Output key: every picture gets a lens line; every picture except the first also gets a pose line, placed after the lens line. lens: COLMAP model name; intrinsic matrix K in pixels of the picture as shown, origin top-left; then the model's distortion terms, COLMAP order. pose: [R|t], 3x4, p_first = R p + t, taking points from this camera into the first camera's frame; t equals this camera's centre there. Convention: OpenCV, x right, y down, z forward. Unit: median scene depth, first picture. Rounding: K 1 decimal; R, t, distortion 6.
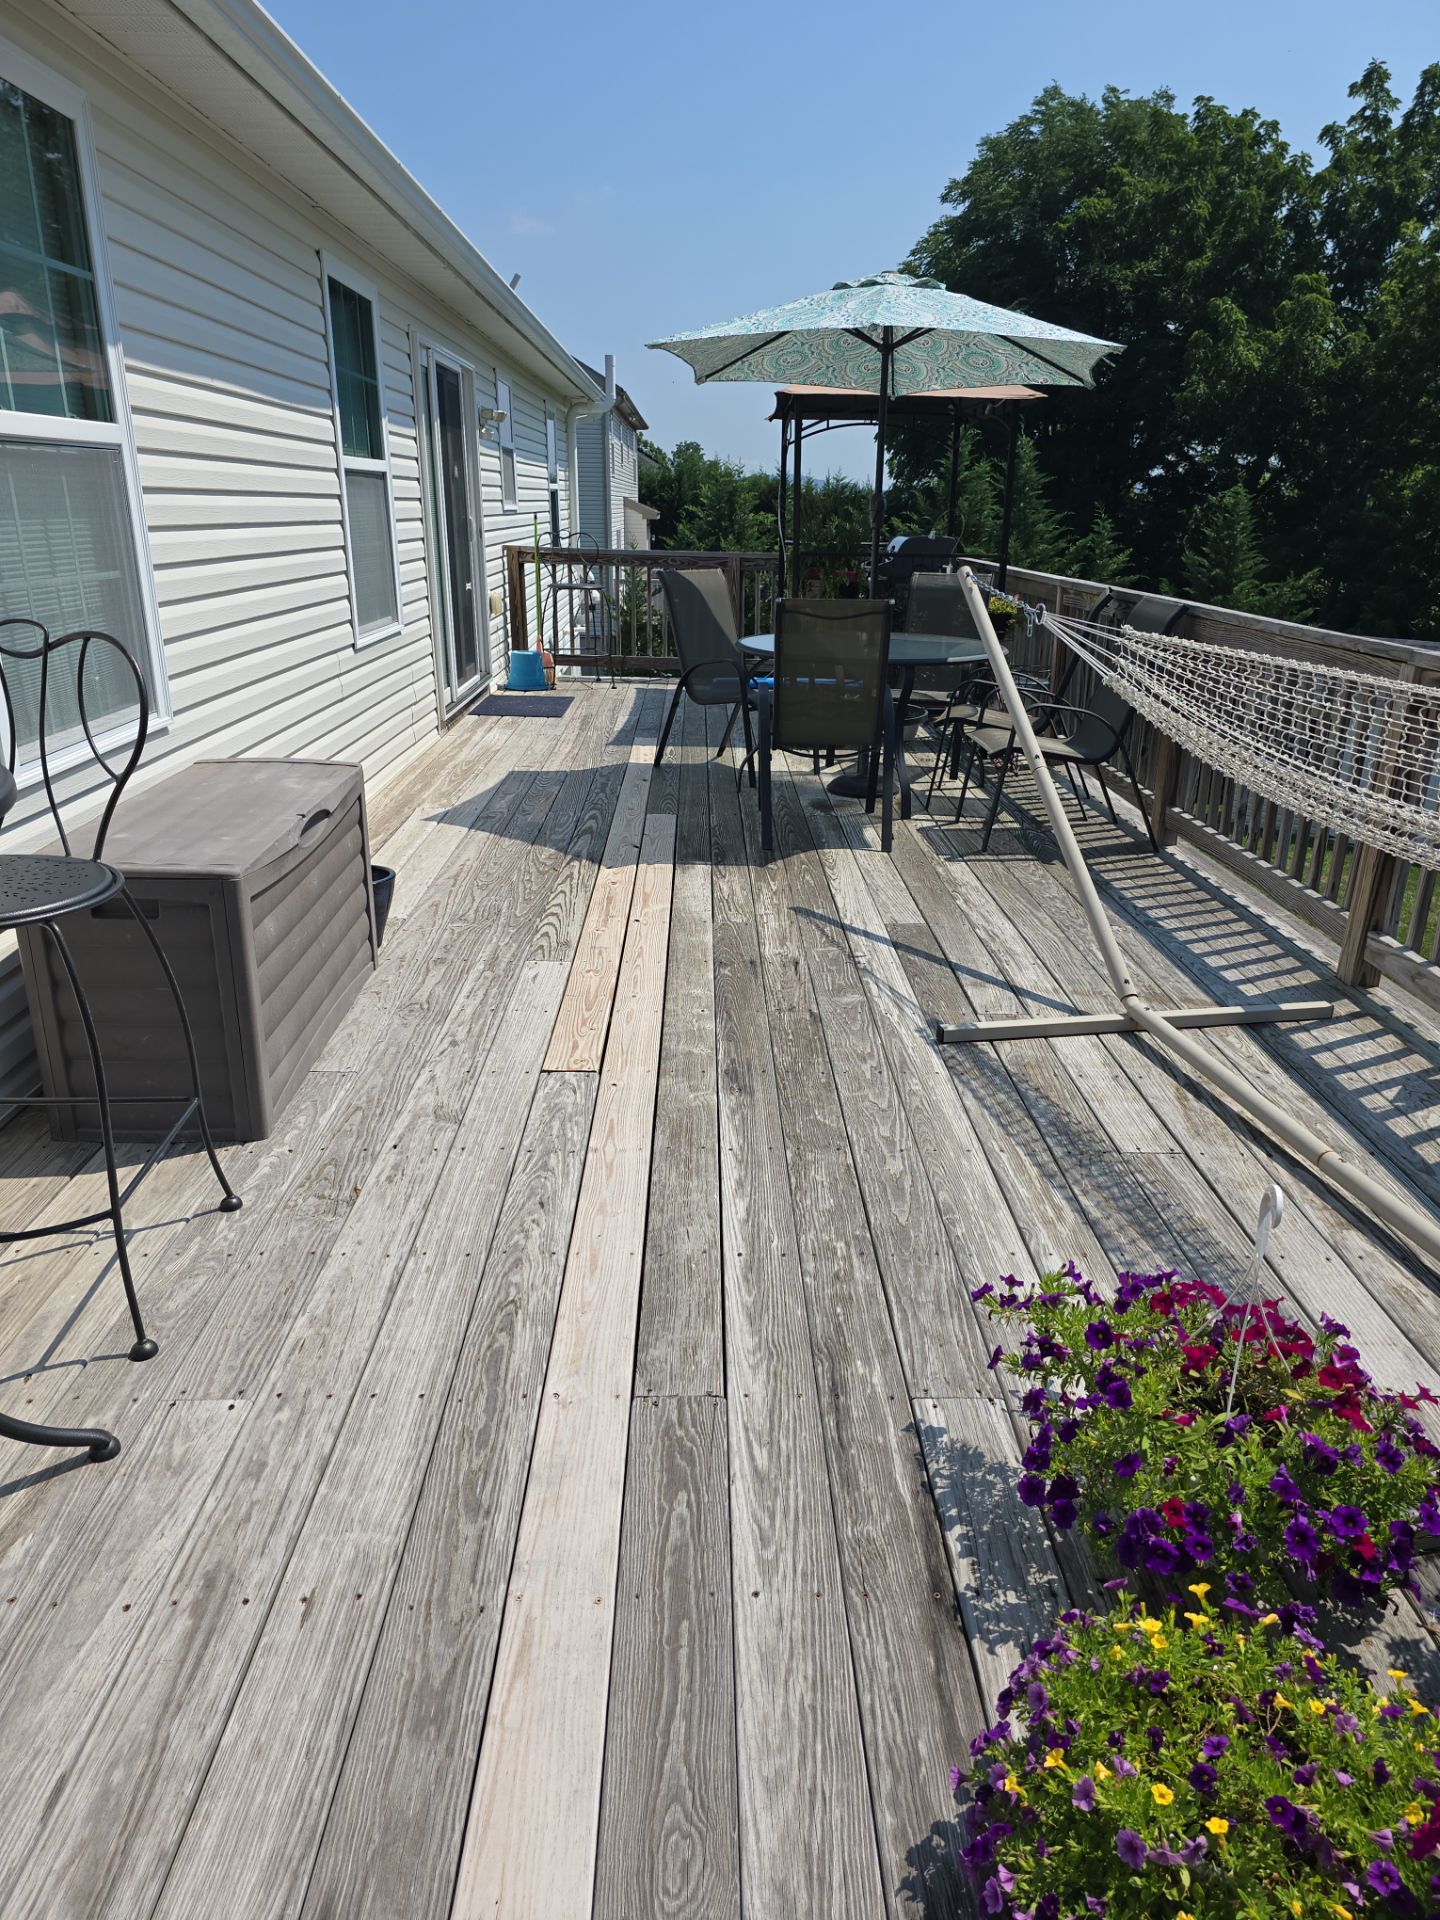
lens RADIAL K [[1293.0, 0, 720.0], [0, 1293.0, 960.0], [0, 0, 1]] dist [0.051015, -0.030548]
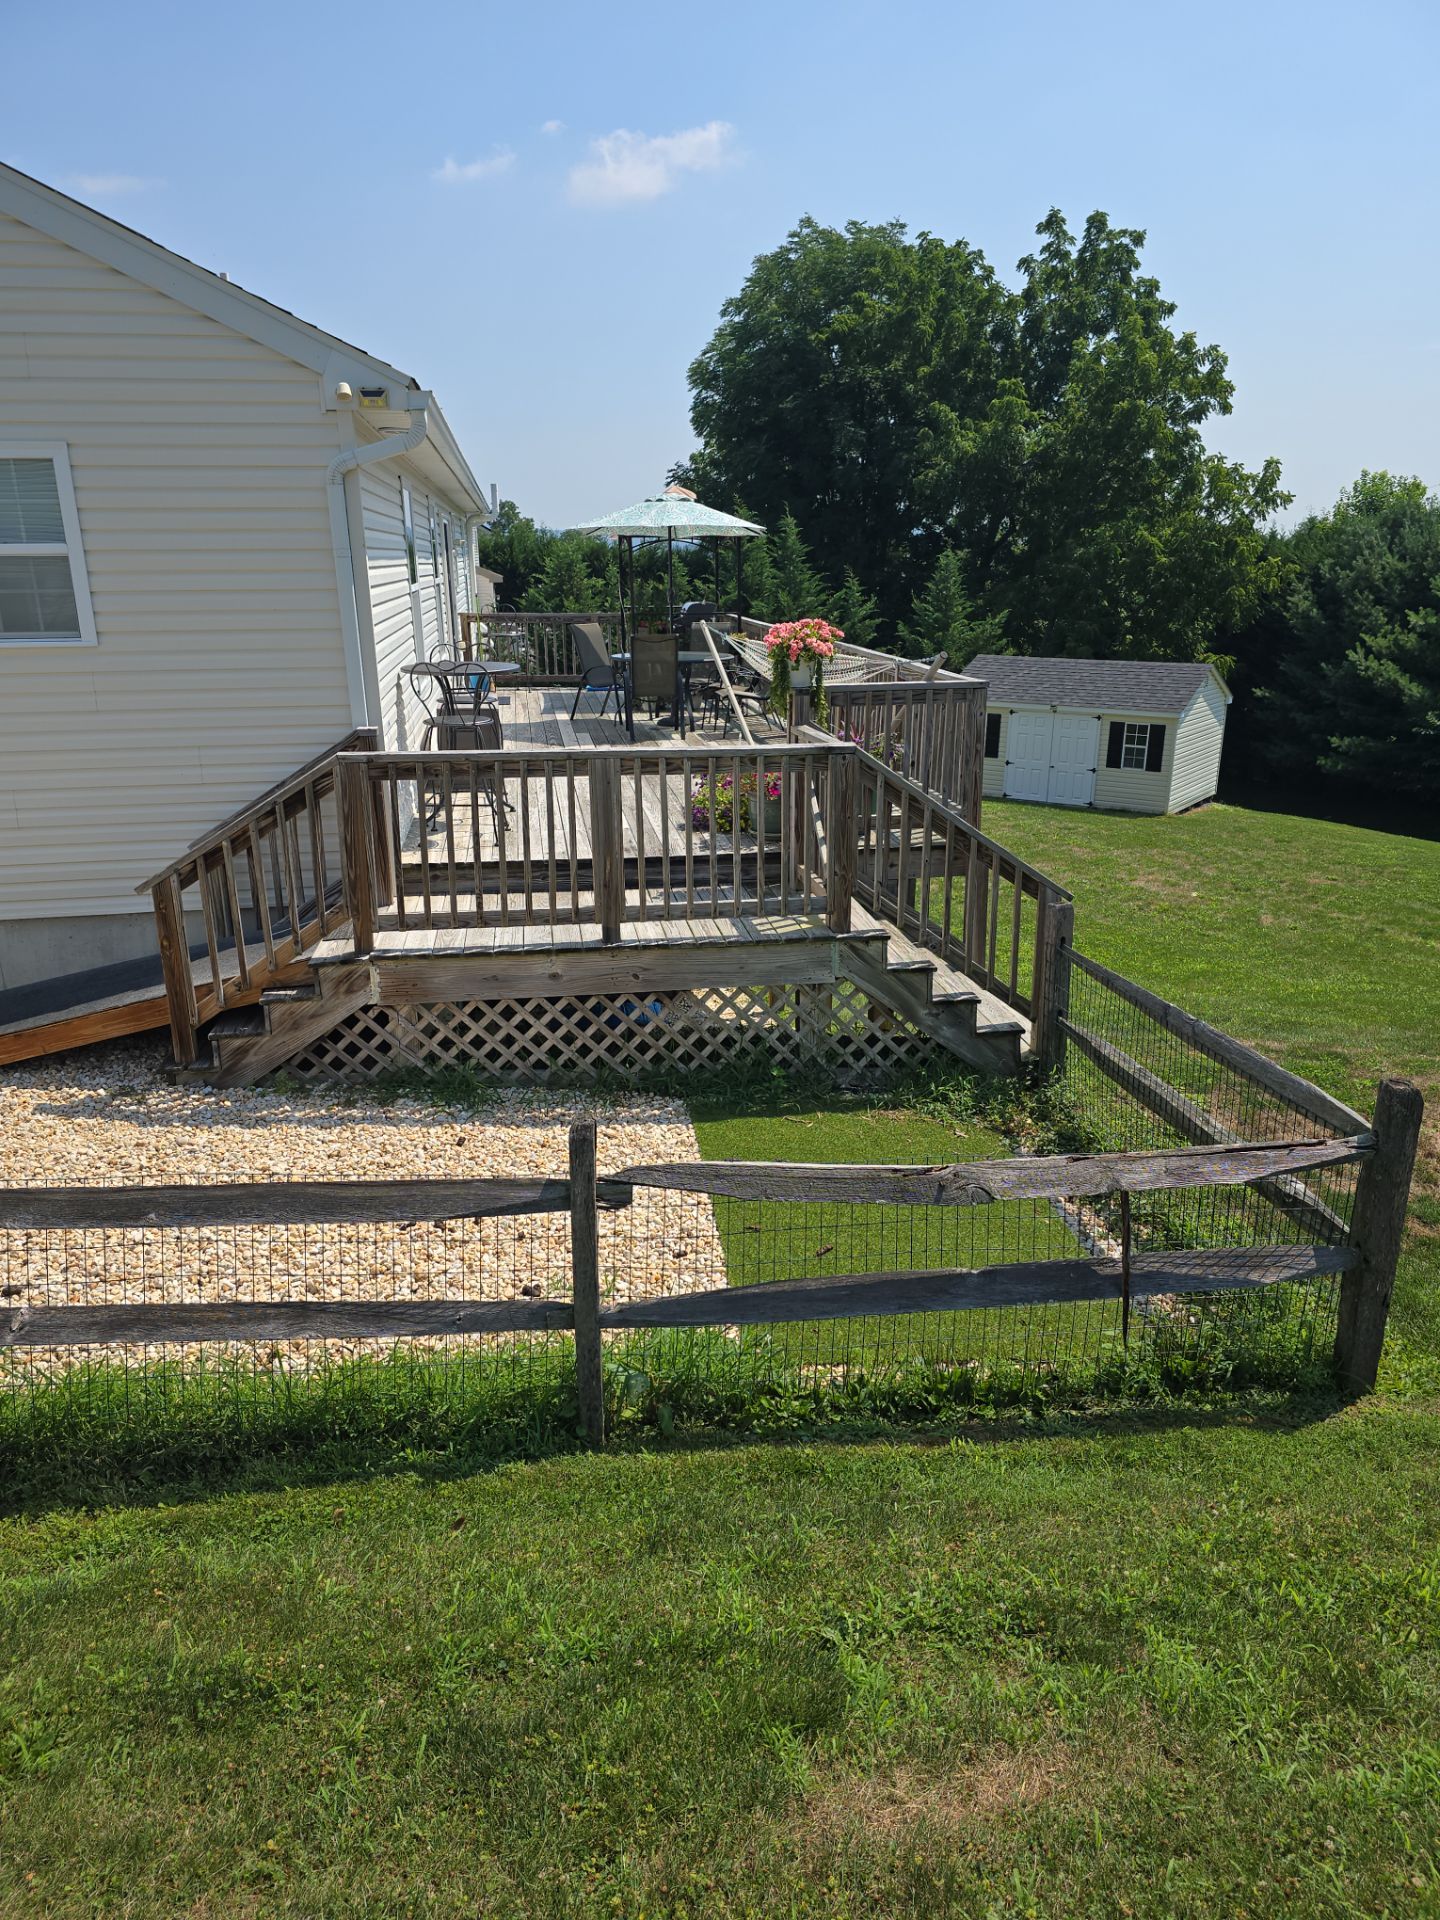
lens RADIAL K [[1293.0, 0, 720.0], [0, 1293.0, 960.0], [0, 0, 1]] dist [0.051015, -0.030548]
pose [[0.990649, -0.063061, 0.120984, -0.015602], [0.067308, 0.997240, -0.031339, 0.053812], [-0.118674, 0.039189, 0.992160, -0.182531]]
